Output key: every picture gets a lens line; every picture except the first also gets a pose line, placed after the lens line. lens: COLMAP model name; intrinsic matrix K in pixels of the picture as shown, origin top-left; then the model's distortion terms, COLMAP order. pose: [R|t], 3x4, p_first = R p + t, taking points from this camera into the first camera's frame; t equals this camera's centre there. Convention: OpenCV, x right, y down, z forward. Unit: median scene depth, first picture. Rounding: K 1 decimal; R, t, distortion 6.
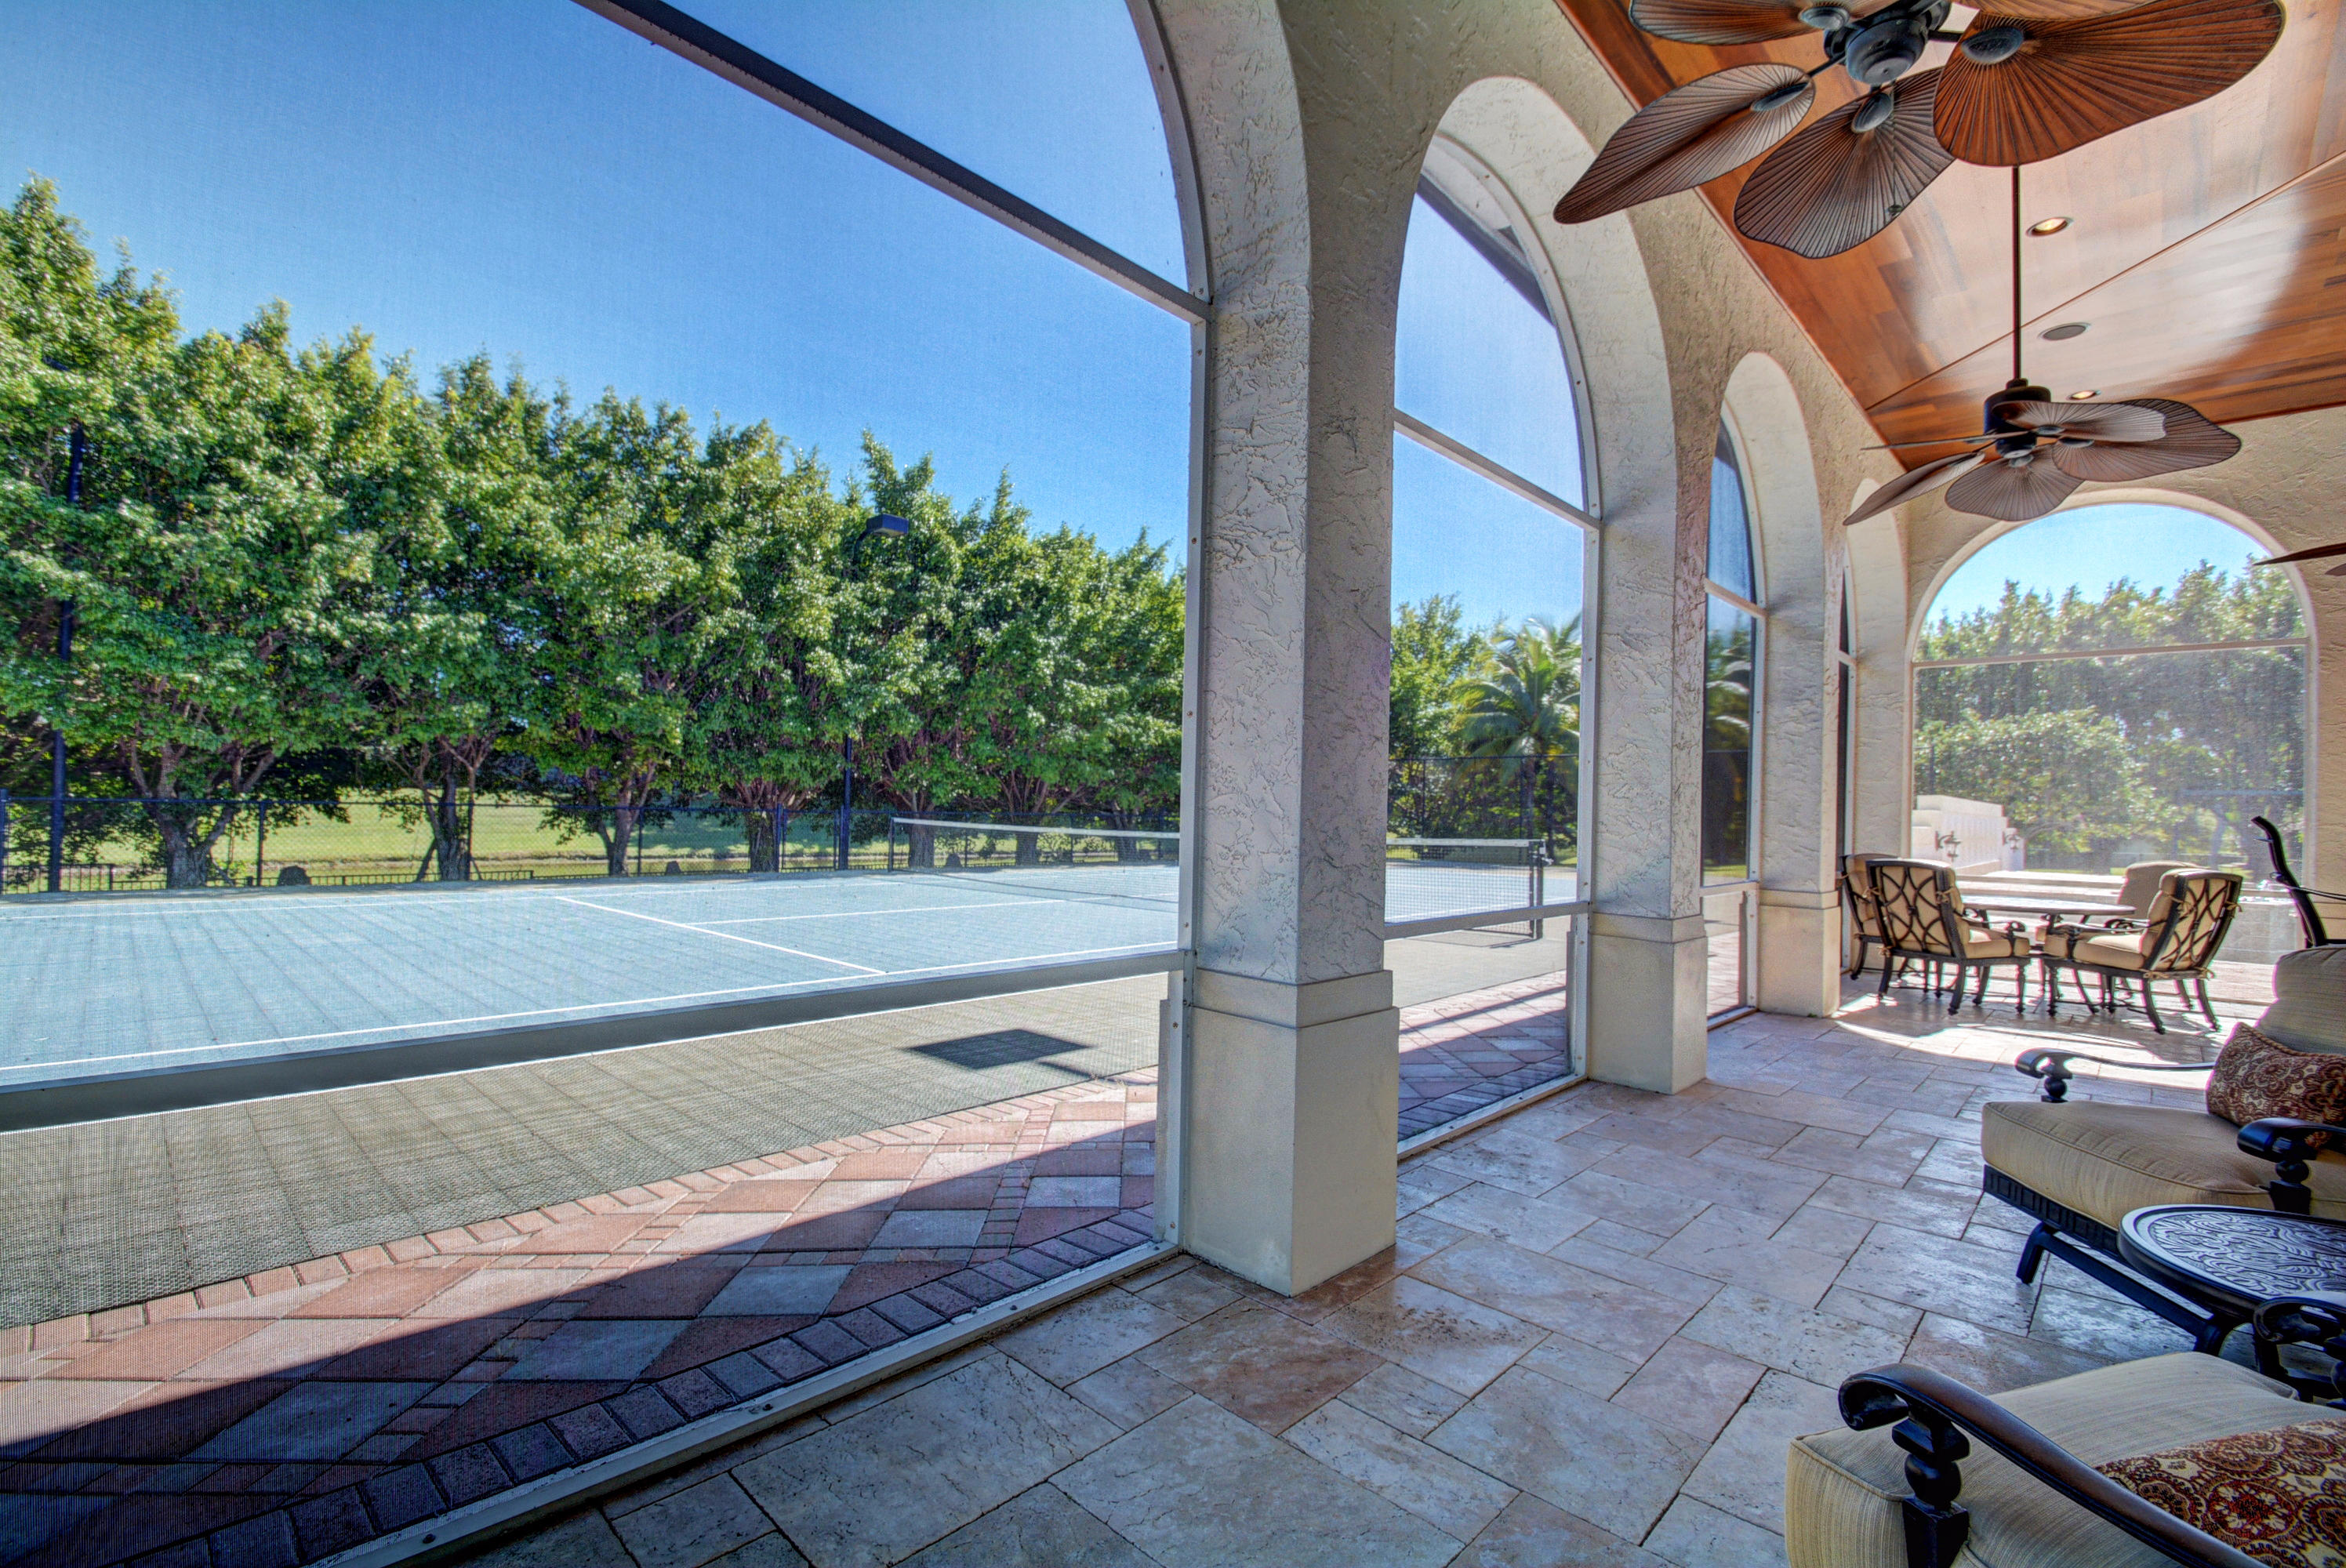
lens RADIAL K [[1064.7, 0, 1173.0], [0, 1064.7, 784.0], [0, 0, 1]] dist [0.000775, 0.000139]
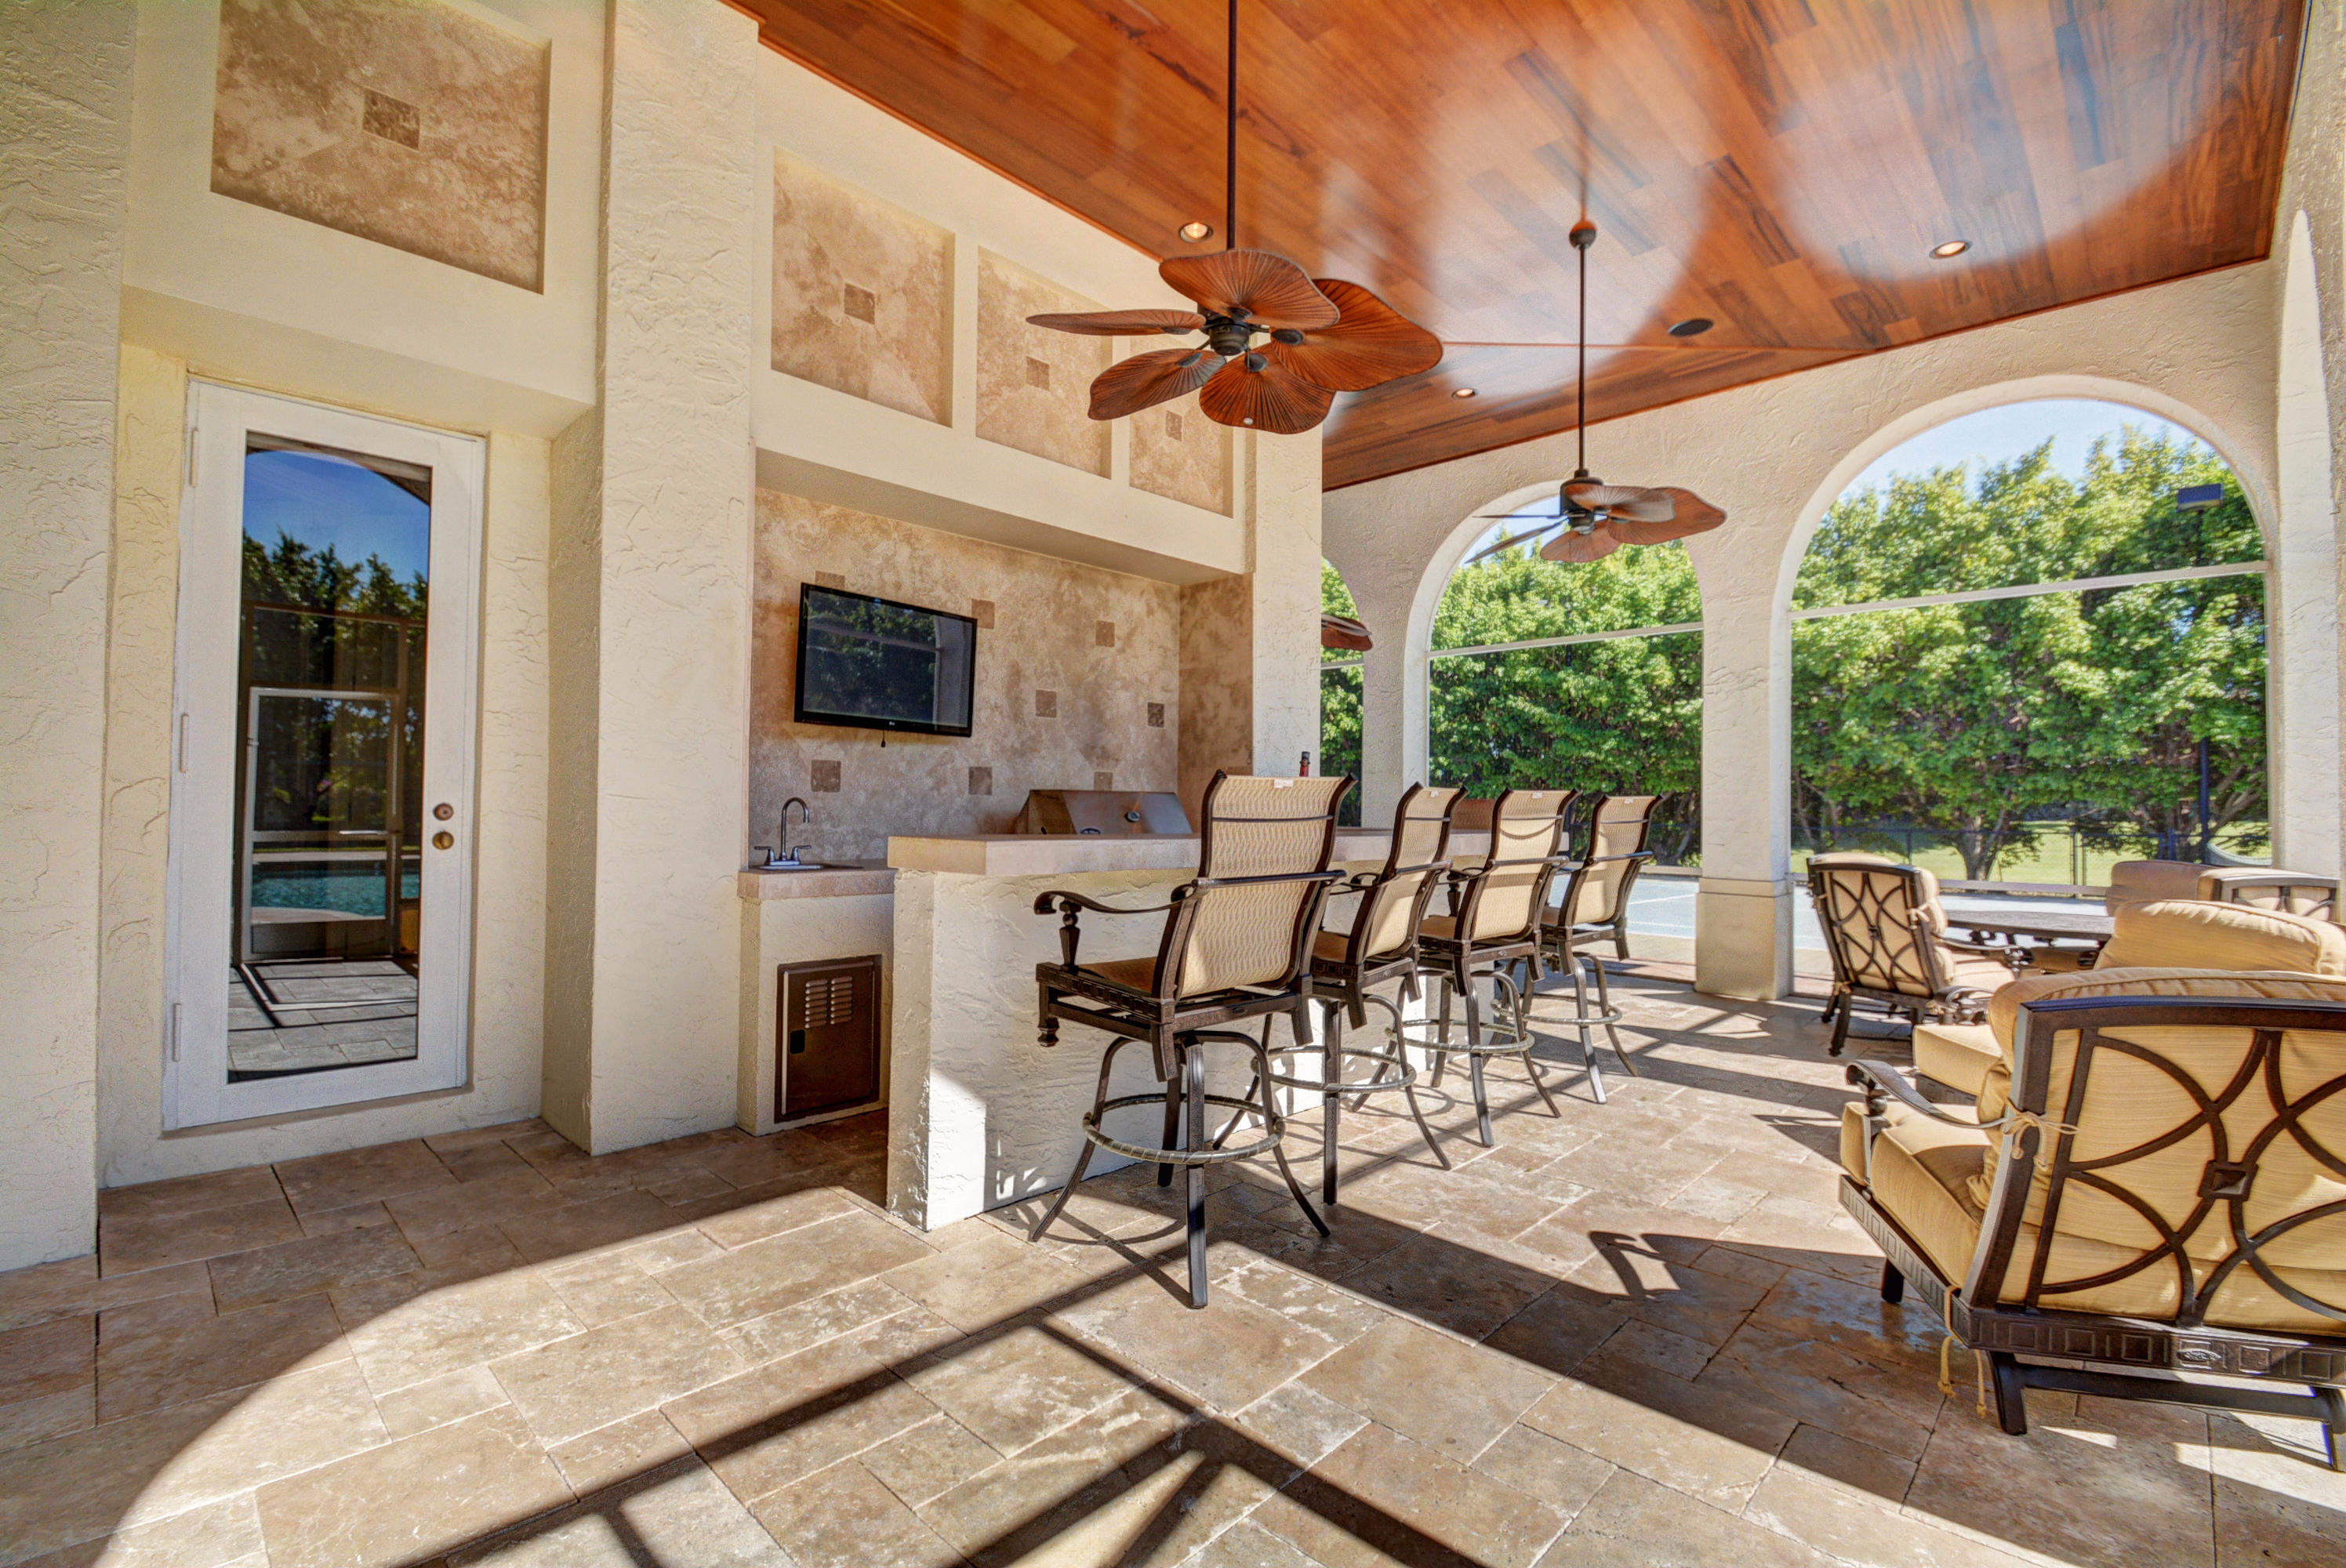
lens RADIAL K [[1064.7, 0, 1173.0], [0, 1064.7, 784.0], [0, 0, 1]] dist [0.000775, 0.000139]
pose [[-0.032631, -0.045551, -0.998429, 1.431726], [-0.001923, 0.998962, -0.045512, 0.052169], [0.999466, 0.000435, -0.032684, 0.547632]]
